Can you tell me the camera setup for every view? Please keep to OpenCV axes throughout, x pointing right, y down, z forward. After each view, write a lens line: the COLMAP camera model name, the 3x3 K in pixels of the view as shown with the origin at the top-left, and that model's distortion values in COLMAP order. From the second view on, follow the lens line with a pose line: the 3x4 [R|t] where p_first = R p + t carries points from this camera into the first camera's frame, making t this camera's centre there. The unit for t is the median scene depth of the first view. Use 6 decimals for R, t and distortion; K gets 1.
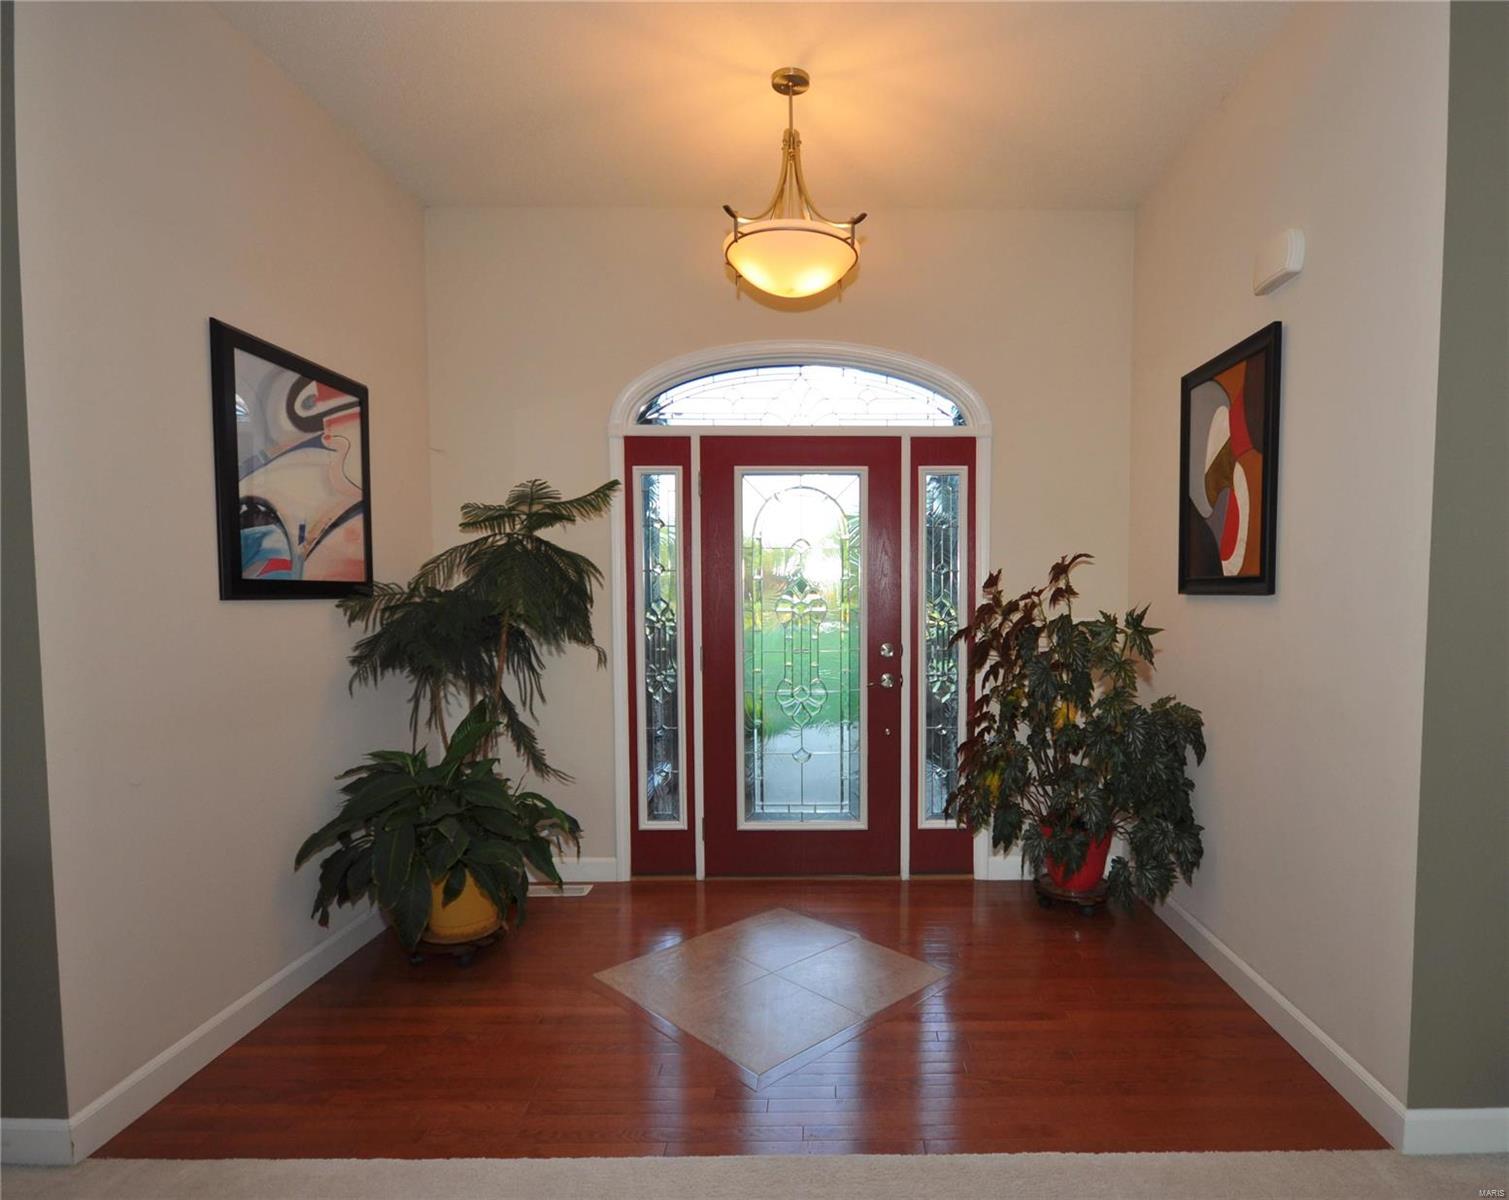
lens RADIAL K [[837.5, 0, 841.1], [0, 837.5, 638.1], [0, 0, 1]] dist [-0.000967, -0.000258]
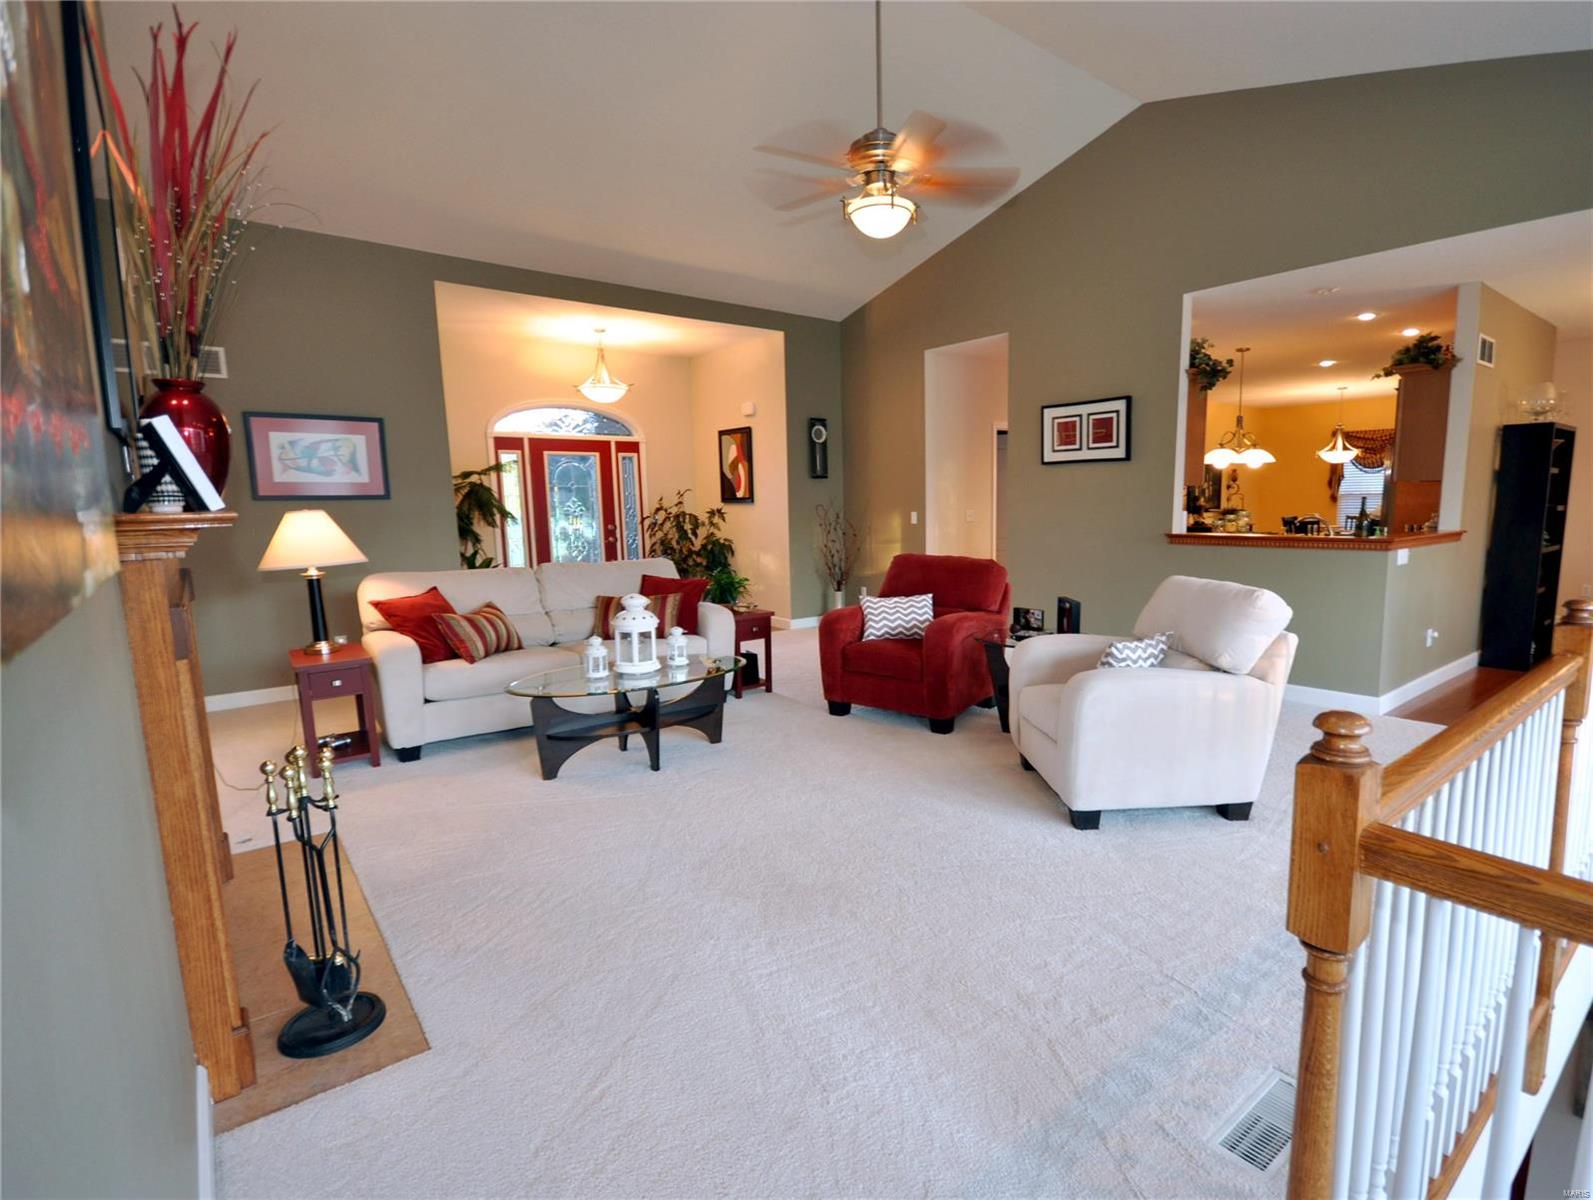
lens RADIAL K [[790.2, 0, 870.6], [0, 790.2, 606.6], [0, 0, 1]] dist [0.001480, 0.000732]
pose [[0.772336, -0.097496, 0.627688, -1.053011], [0.047747, 0.994266, 0.095685, 0.075058], [-0.633417, -0.043931, 0.772562, -1.629681]]
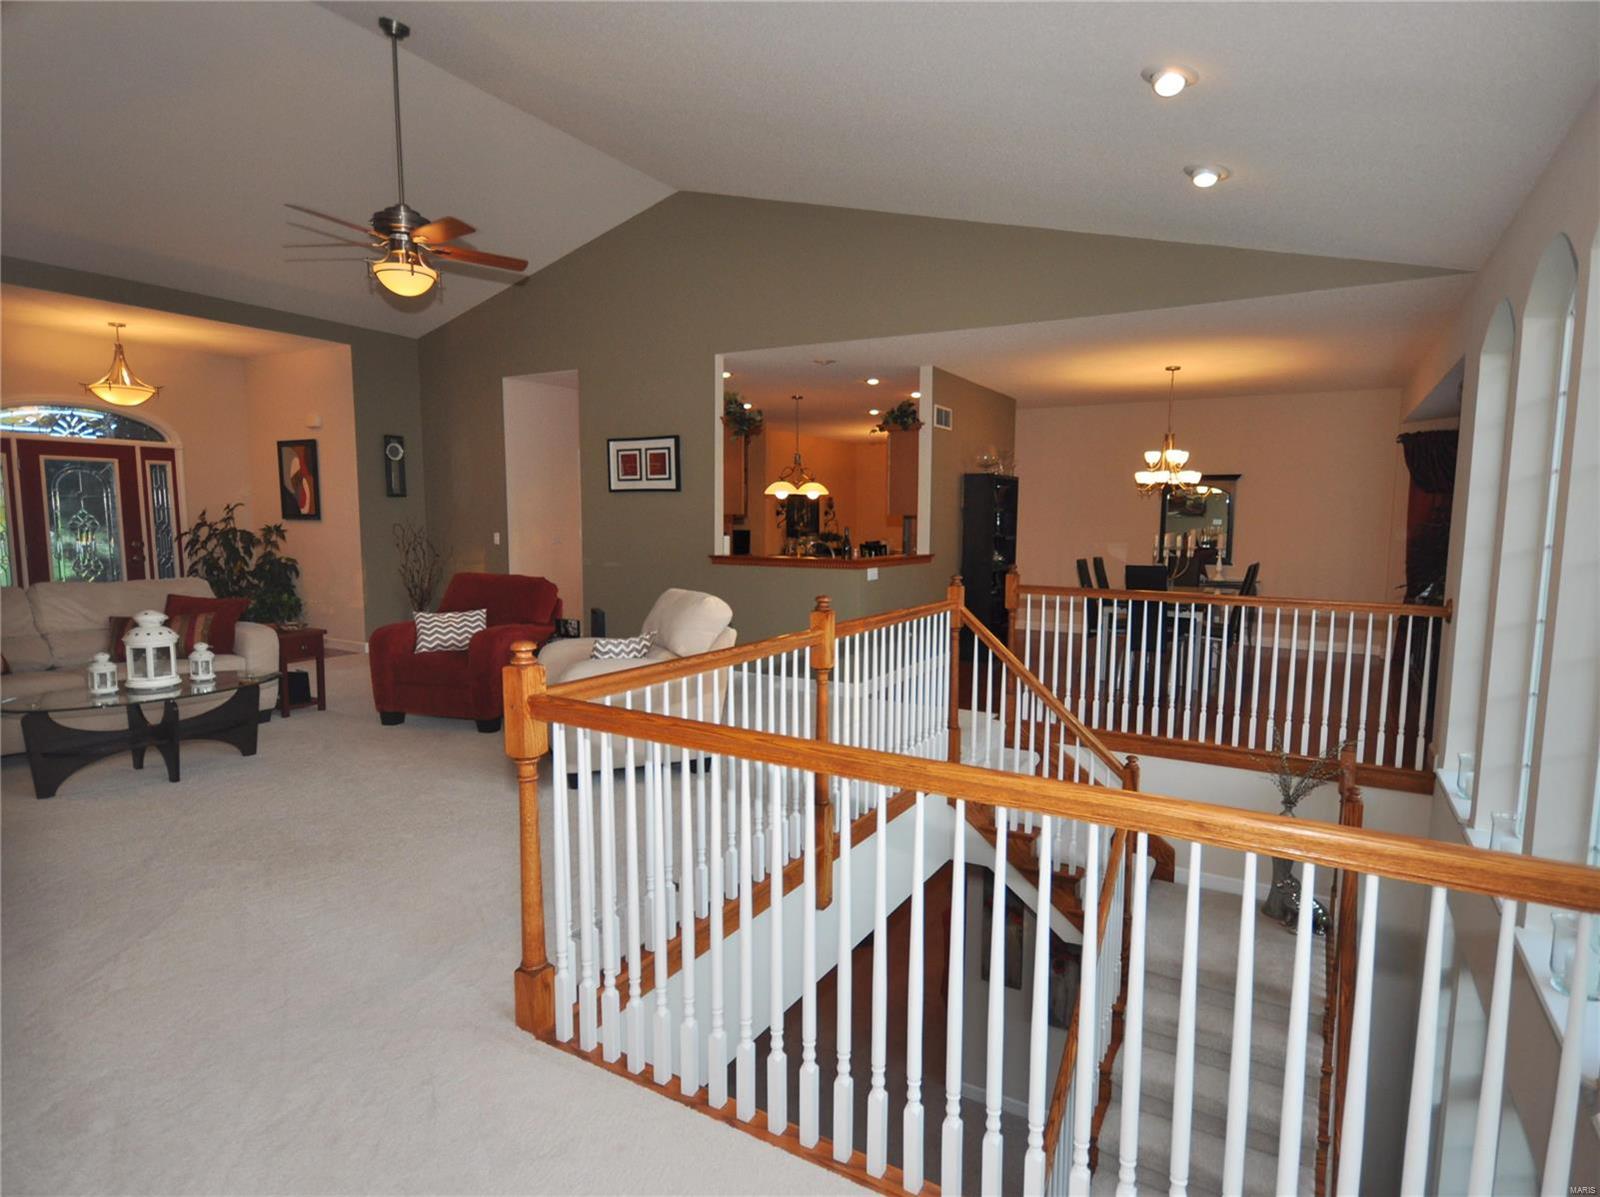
lens RADIAL K [[851.2, 0, 823.1], [0, 851.2, 607.7], [0, 0, 1]] dist [0.002982, 0.000525]
pose [[0.509029, -0.088911, 0.856145, -1.184600], [0.037848, 0.996001, 0.080932, 0.082024], [-0.859917, -0.008793, 0.510358, -2.081144]]
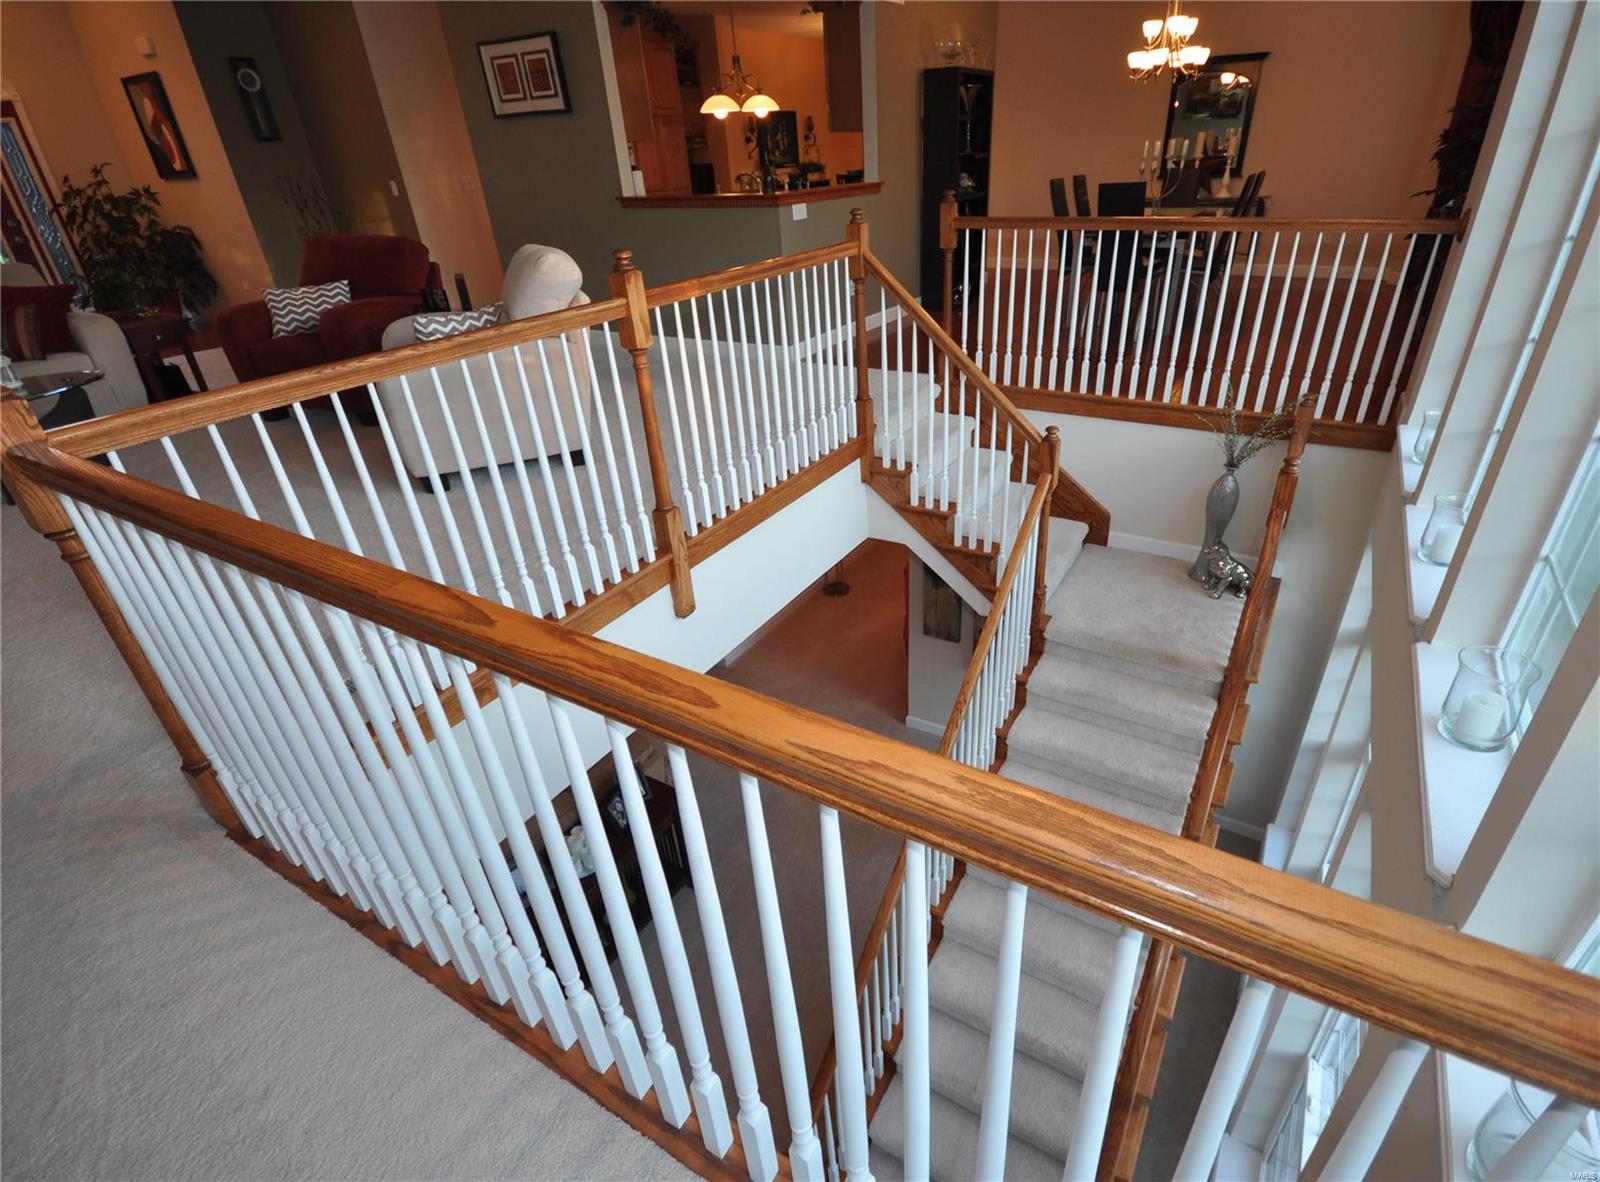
lens RADIAL K [[774.3, 0, 847.2], [0, 774.3, 594.6], [0, 0, 1]] dist [0.027460, -0.021855]
pose [[0.509286, -0.448874, 0.734261, -0.830824], [0.086312, 0.875539, 0.475375, 0.108422], [-0.856258, -0.178726, 0.484643, -2.142719]]
